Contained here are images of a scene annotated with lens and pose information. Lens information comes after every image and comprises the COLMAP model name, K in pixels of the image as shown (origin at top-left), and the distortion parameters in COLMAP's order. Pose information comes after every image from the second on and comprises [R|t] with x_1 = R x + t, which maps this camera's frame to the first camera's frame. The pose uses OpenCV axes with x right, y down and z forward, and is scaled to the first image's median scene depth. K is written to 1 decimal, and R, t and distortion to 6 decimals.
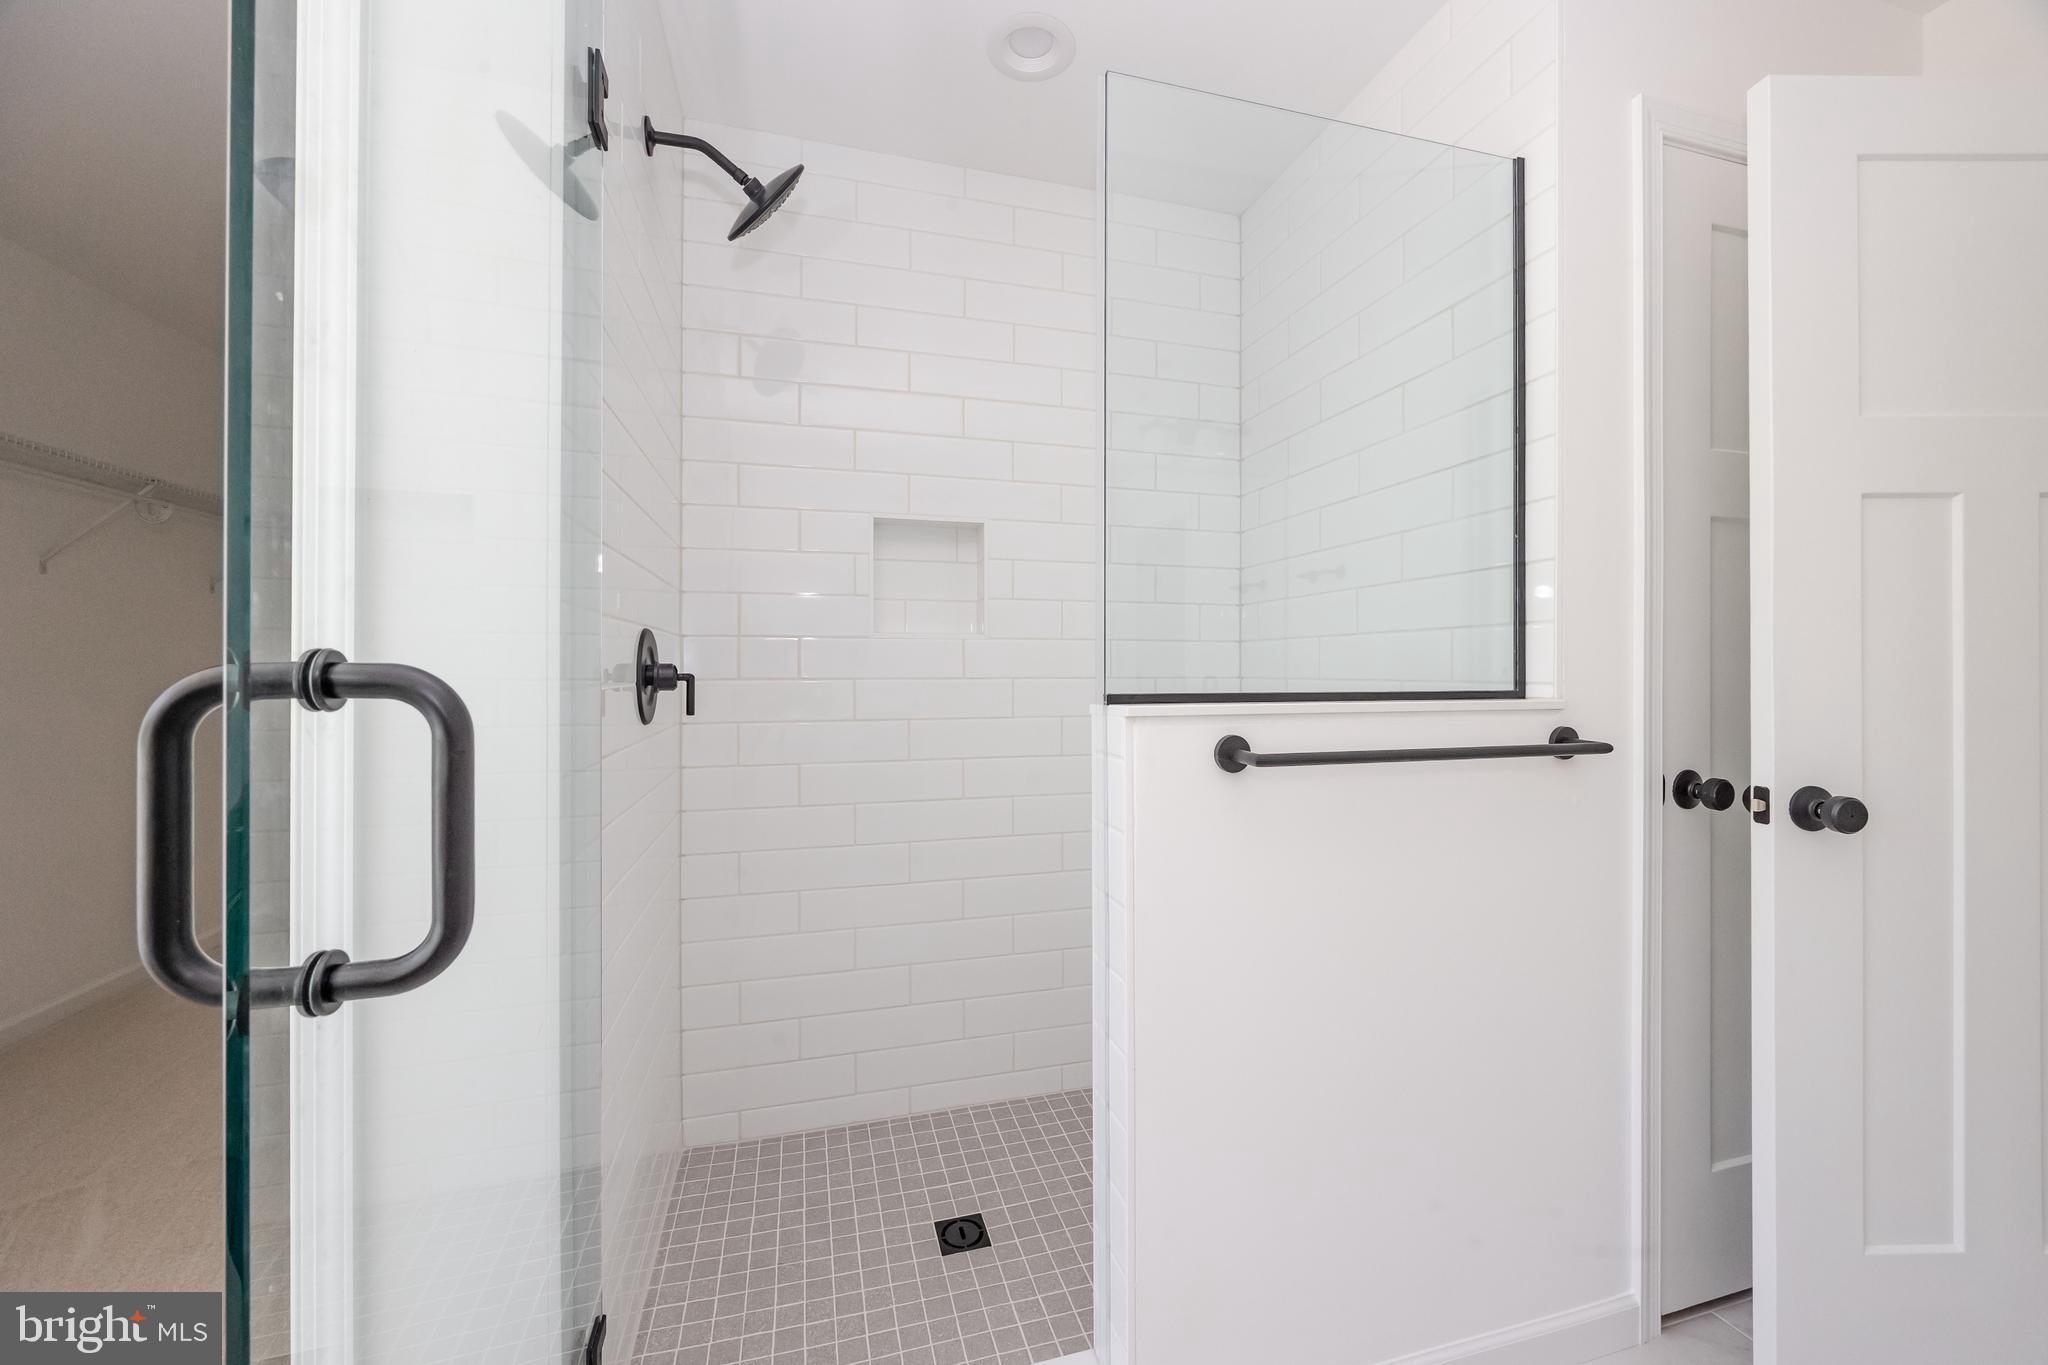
lens RADIAL K [[796.9, 0, 1024.1], [0, 796.9, 668.7], [0, 0, 1]] dist [-0.001013, 0.000538]
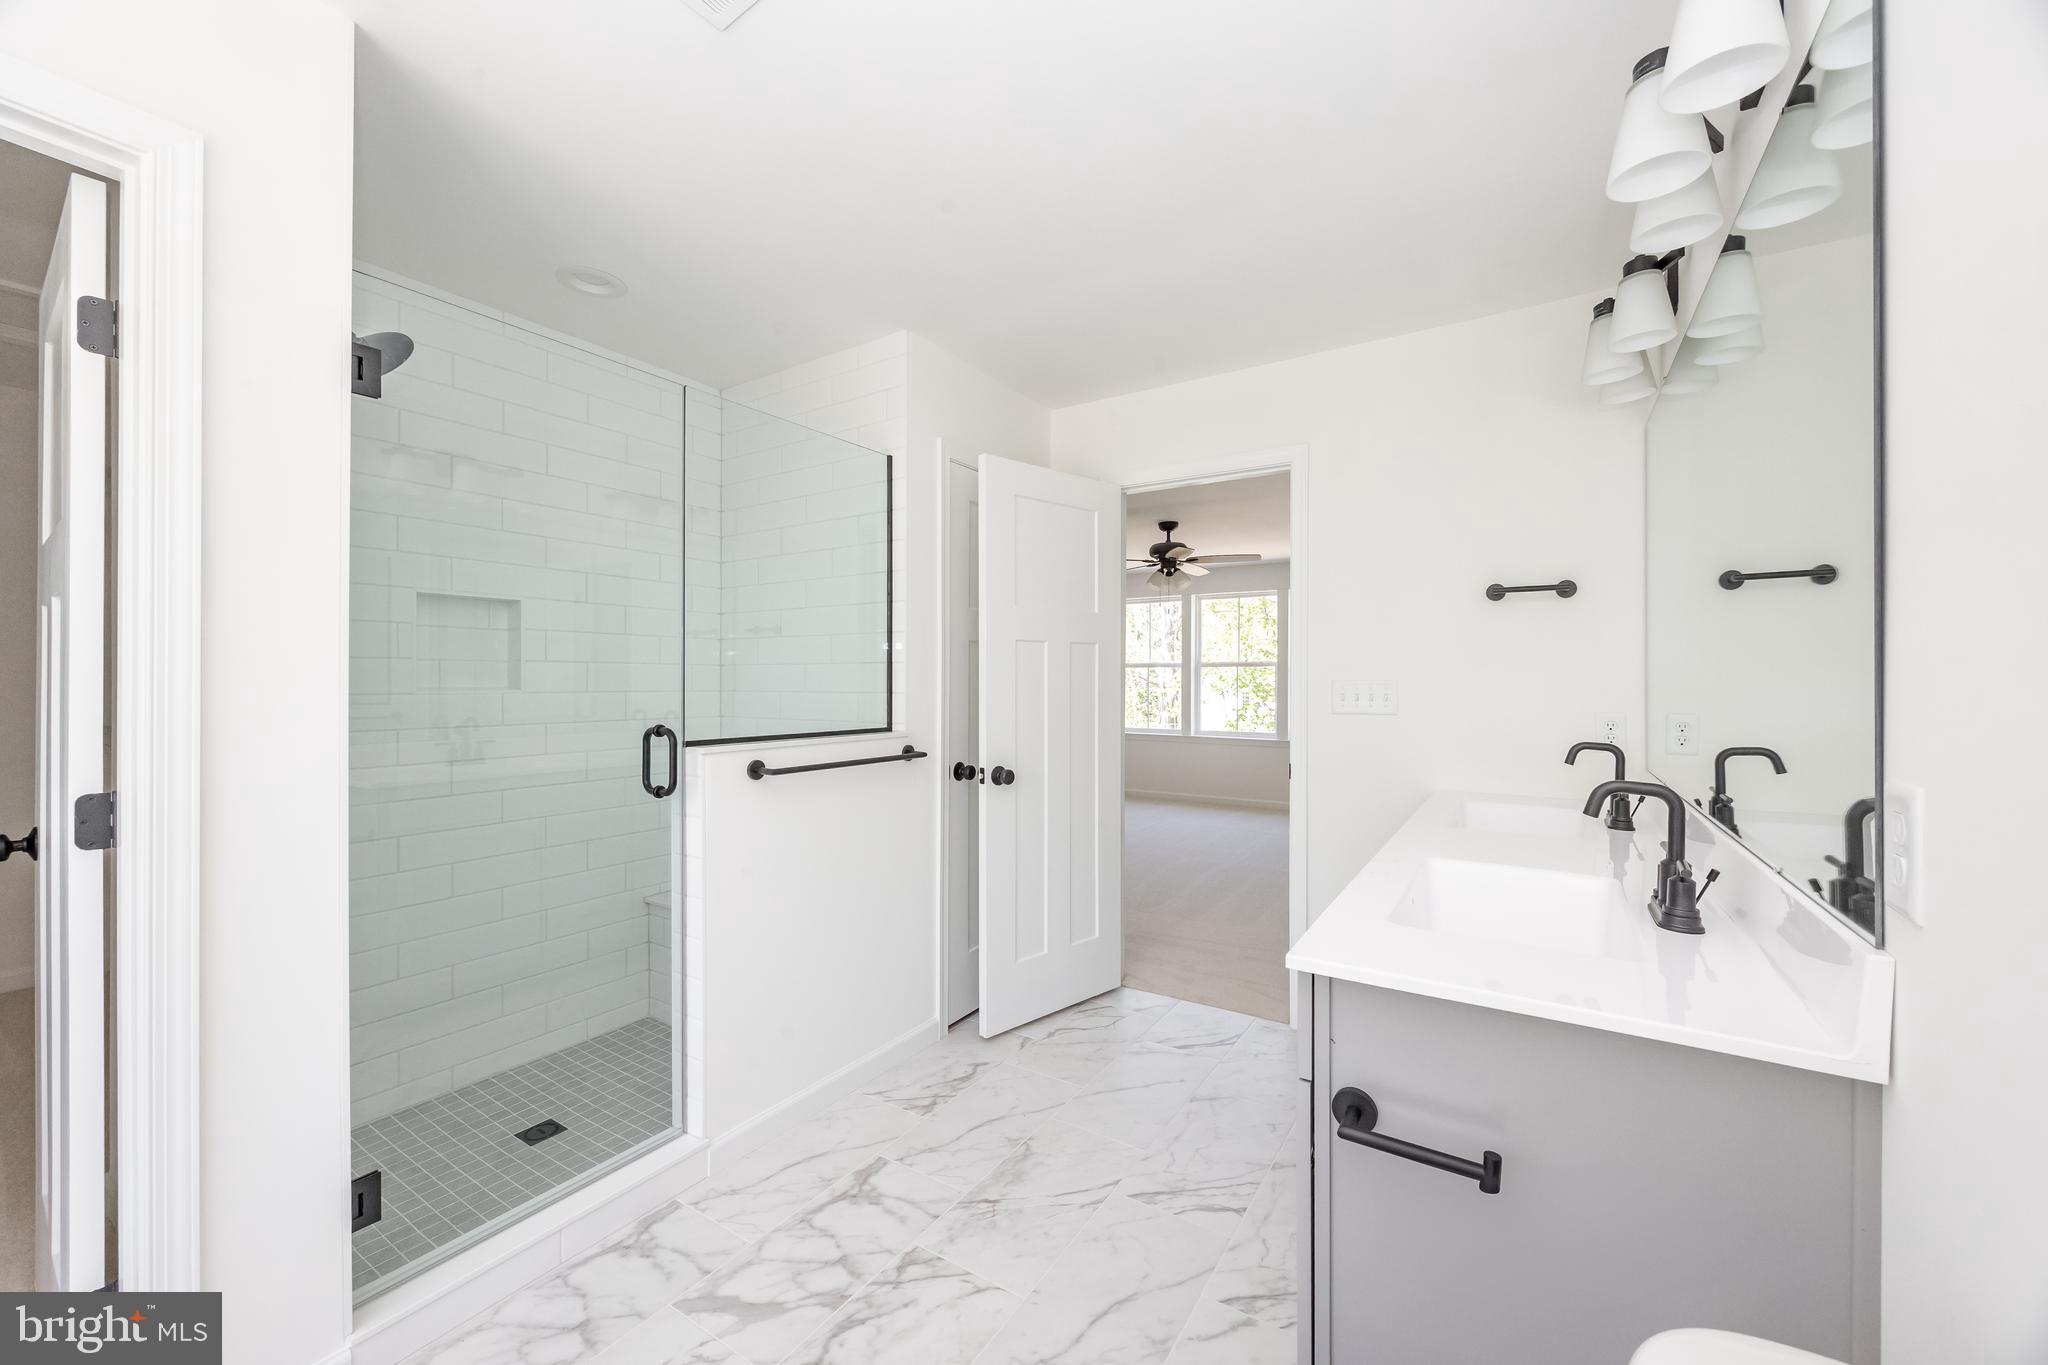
lens RADIAL K [[796.9, 0, 1024.6], [0, 796.9, 679.6], [0, 0, 1]] dist [-0.001013, 0.000538]
pose [[0.752814, 0.002191, 0.658230, -0.433140], [-0.001402, 0.999998, -0.001725, -0.089536], [-0.658232, 0.000376, 0.752815, -0.718079]]
